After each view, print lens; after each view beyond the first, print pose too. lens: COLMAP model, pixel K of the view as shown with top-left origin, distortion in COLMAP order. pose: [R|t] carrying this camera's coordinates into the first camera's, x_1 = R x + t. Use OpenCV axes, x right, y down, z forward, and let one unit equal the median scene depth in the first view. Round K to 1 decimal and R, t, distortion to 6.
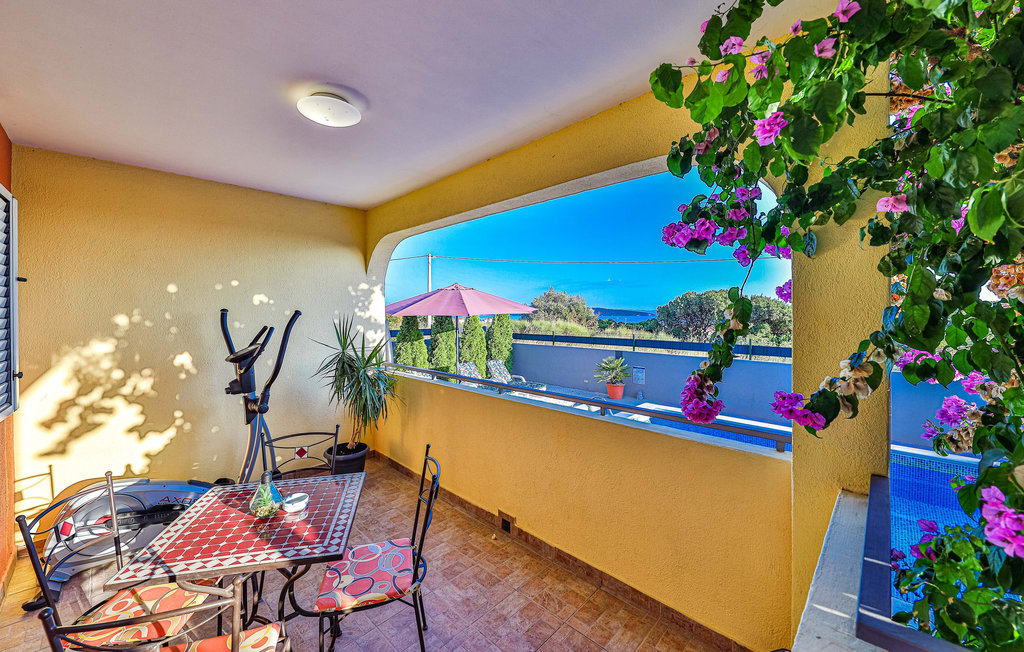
lens RADIAL K [[368.2, 0, 512.2], [0, 368.2, 312.9], [0, 0, 1]] dist [0.000339, 0.000069]
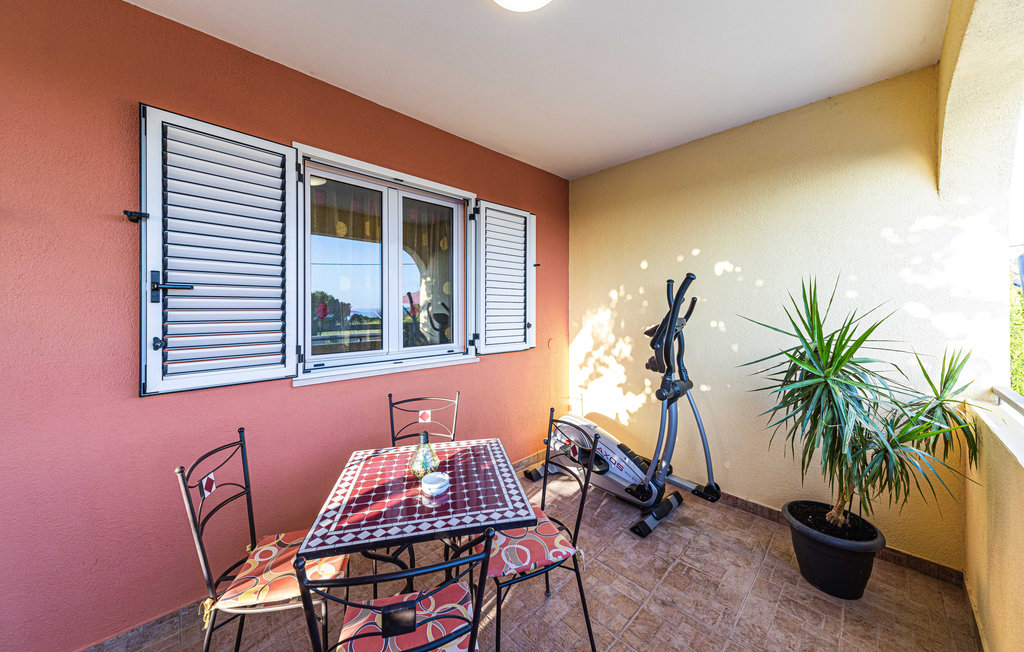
lens RADIAL K [[350.1, 0, 512.2], [0, 350.1, 312.5], [0, 0, 1]] dist [0.000167, 0.000021]
pose [[-0.012606, 0.012962, -0.999837, 0.121288], [-0.000331, 0.999916, 0.012967, 0.065727], [0.999920, 0.000494, -0.012601, 0.688262]]
